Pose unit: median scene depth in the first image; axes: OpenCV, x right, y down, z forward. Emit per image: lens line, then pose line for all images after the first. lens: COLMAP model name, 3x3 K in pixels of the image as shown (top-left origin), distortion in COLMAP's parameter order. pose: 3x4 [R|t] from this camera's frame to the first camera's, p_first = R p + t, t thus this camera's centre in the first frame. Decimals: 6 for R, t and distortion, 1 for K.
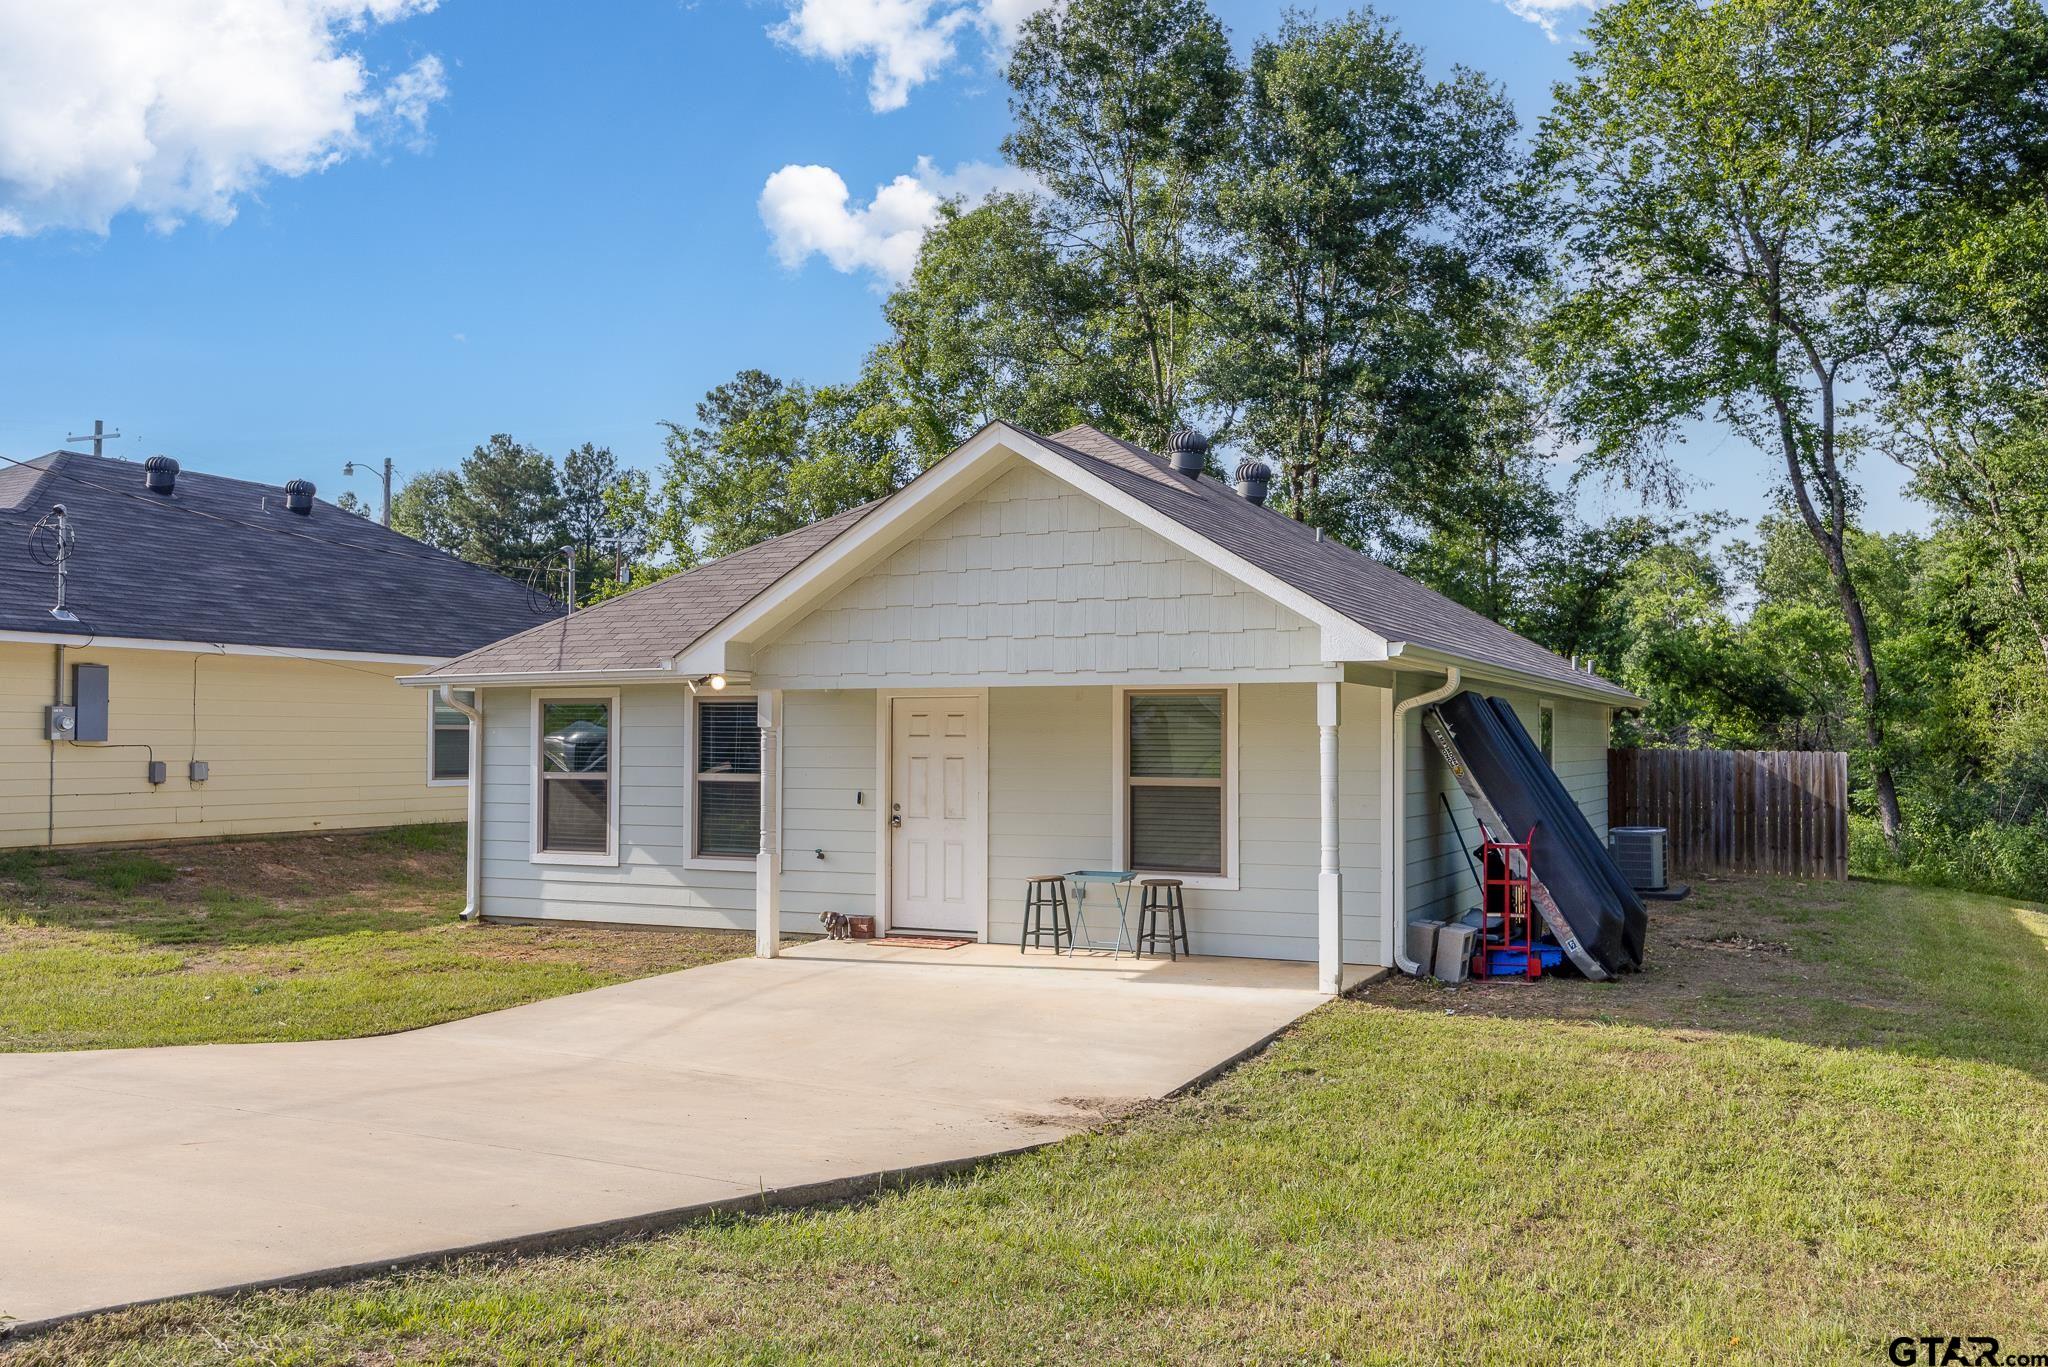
lens RADIAL K [[1781.7, 0, 1024.0], [0, 1781.7, 683.5], [0, 0, 1]] dist [-0.008514, -0.001754]
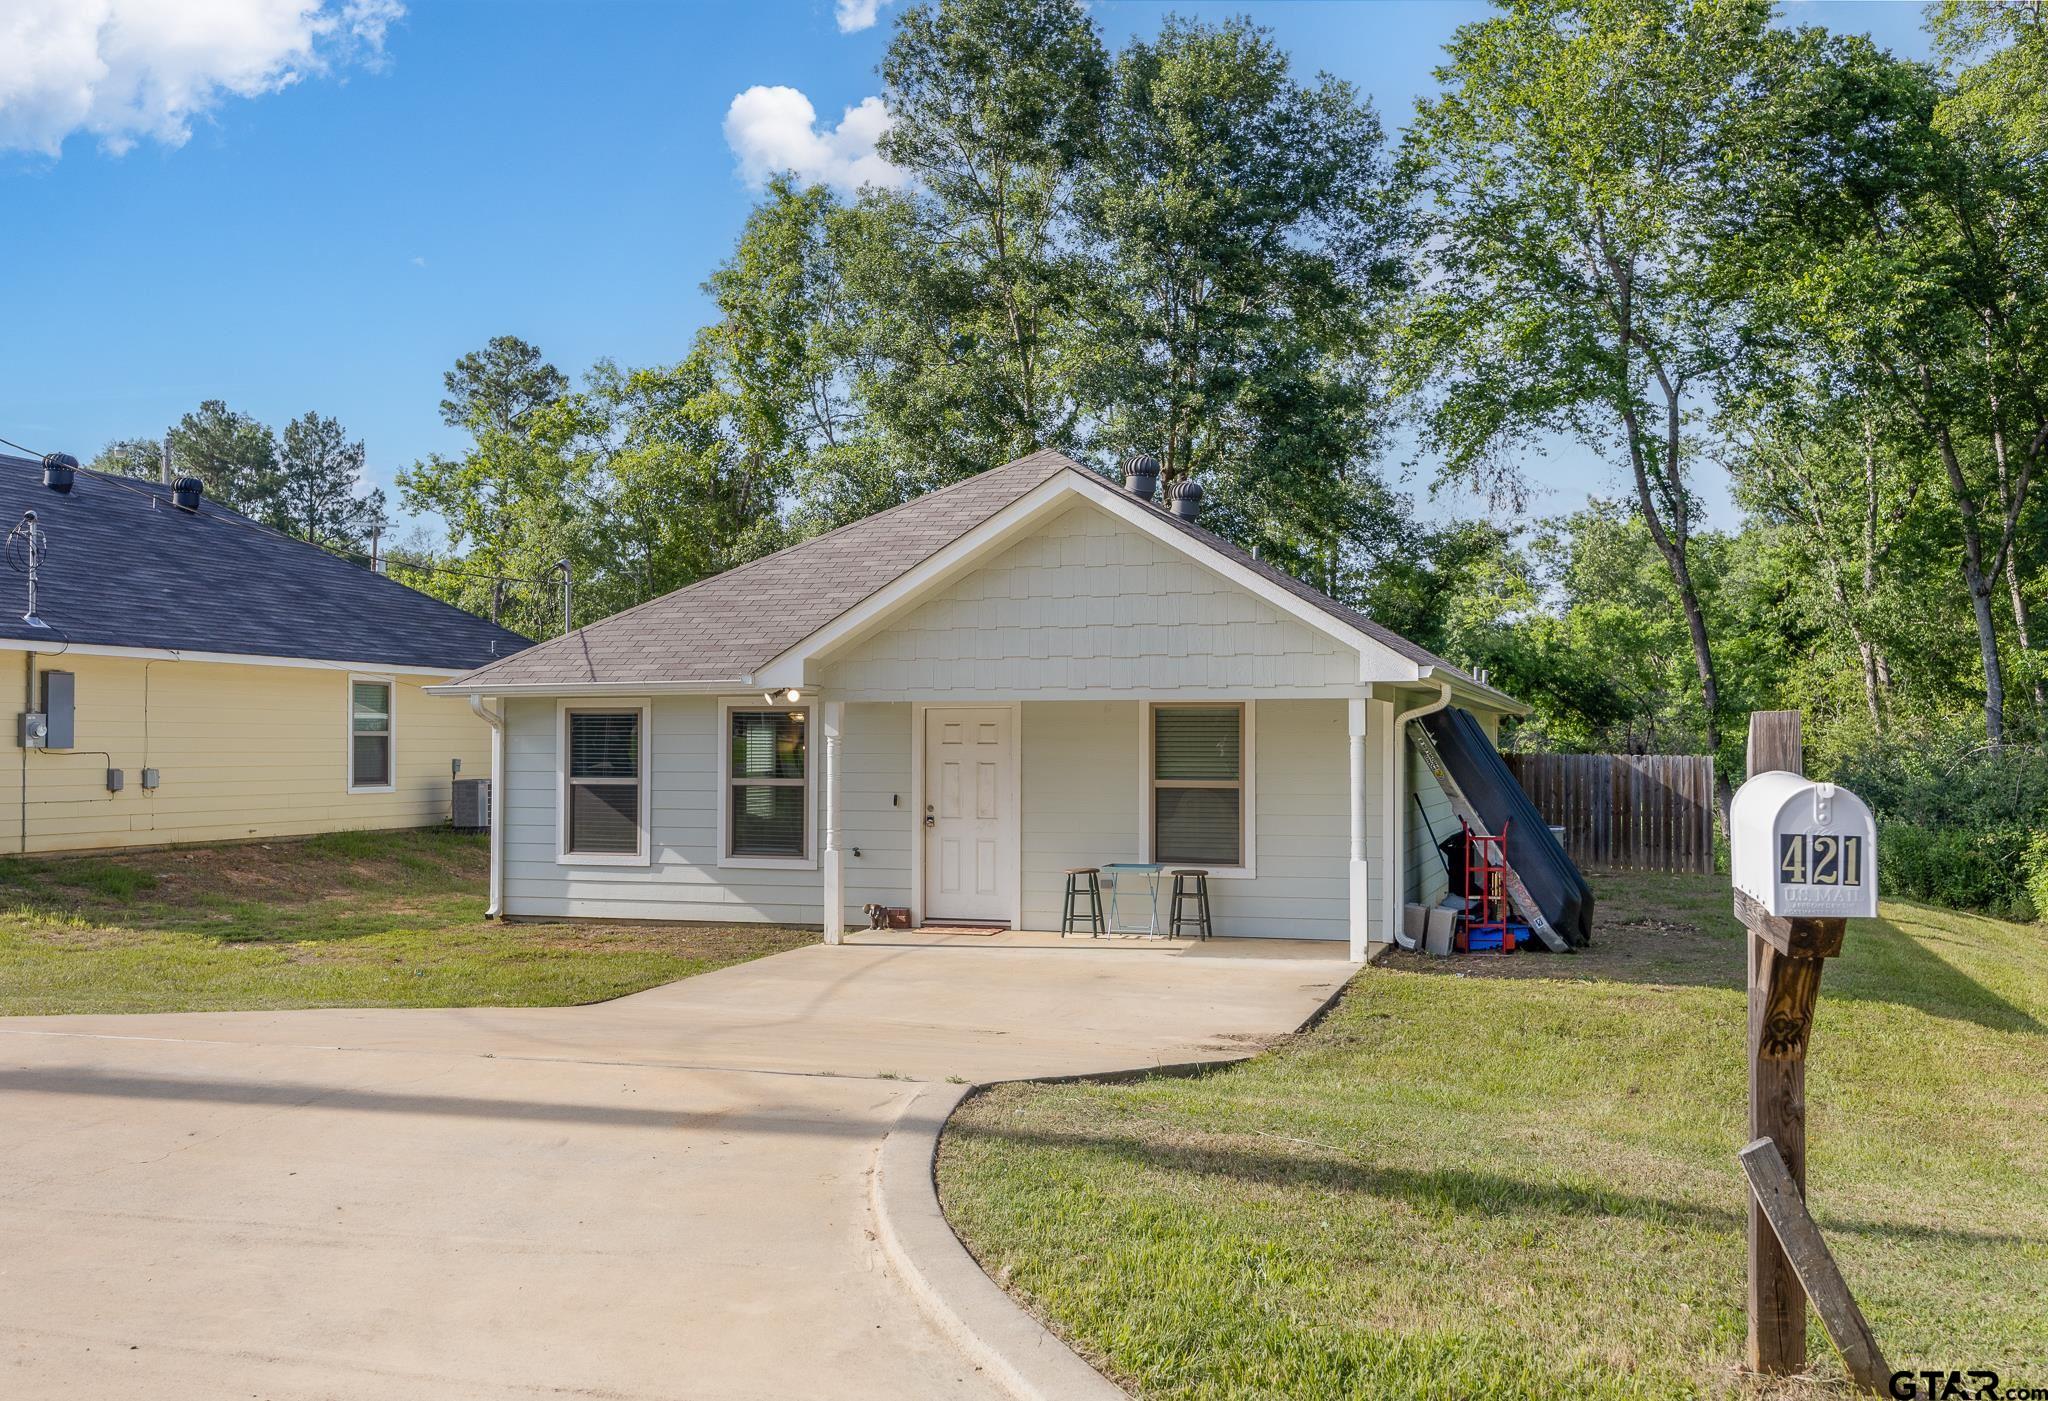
lens RADIAL K [[1983.3, 0, 1007.1], [0, 1983.3, 690.9], [0, 0, 1]] dist [-0.018249, -0.006542]
pose [[0.992040, 0.002247, 0.125900, -0.137269], [-0.002884, 0.999984, 0.004876, -0.006768], [-0.125887, -0.005200, 0.992031, -0.164514]]
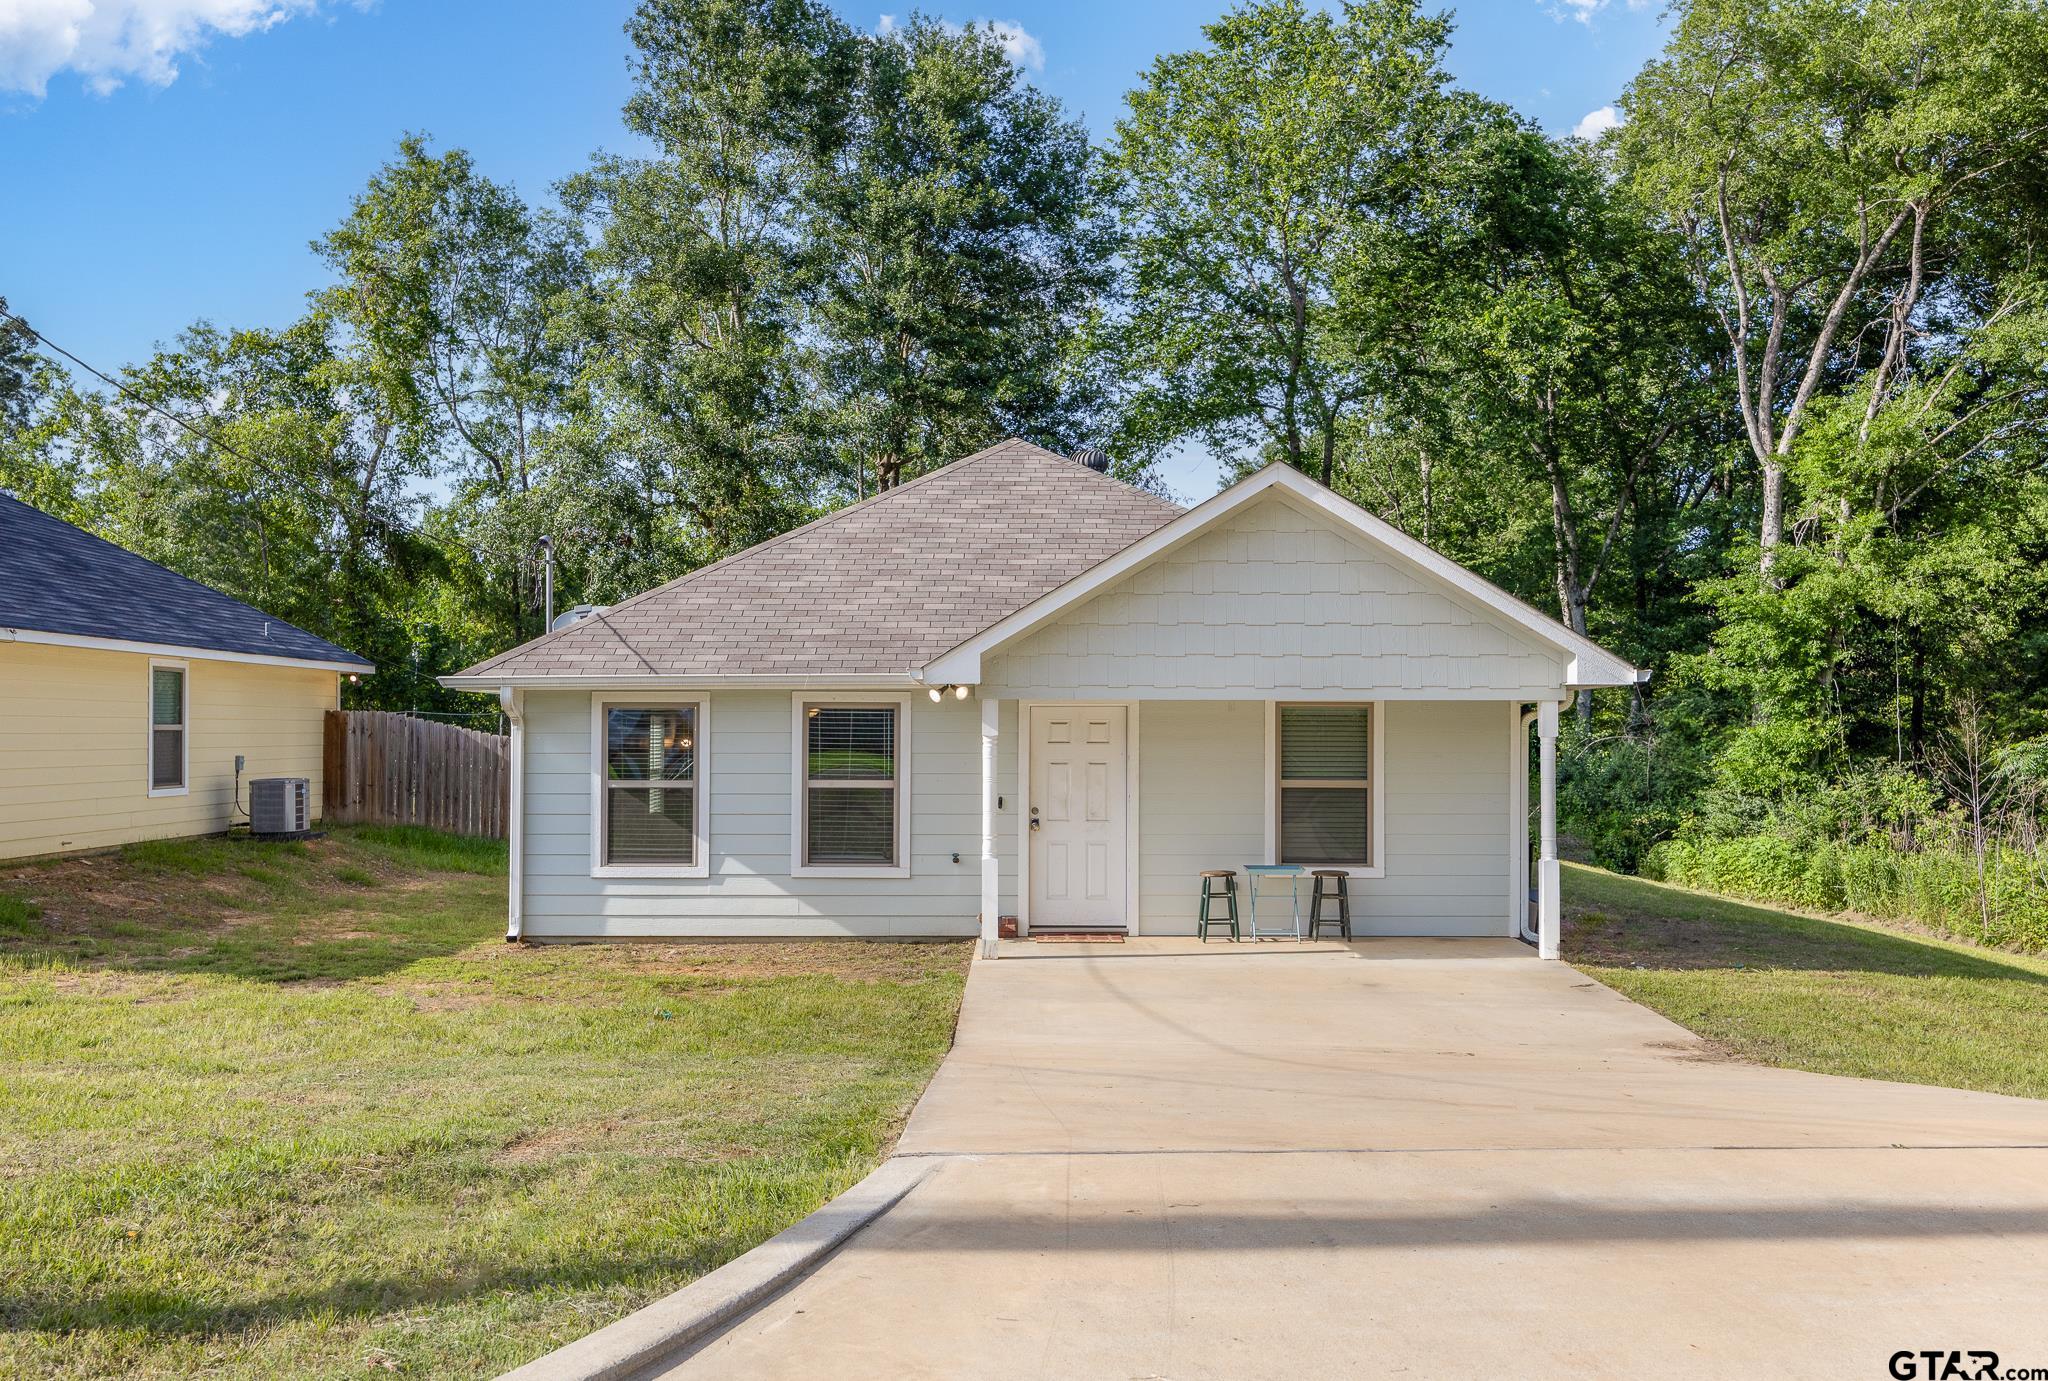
lens RADIAL K [[1892.9, 0, 1021.5], [0, 1892.9, 683.1], [0, 0, 1]] dist [-0.009835, 0.002262]
pose [[0.903500, 0.010384, 0.428463, -0.427151], [-0.013436, 0.999901, 0.004099, -0.007550], [-0.428378, -0.009460, 0.903550, 0.001954]]
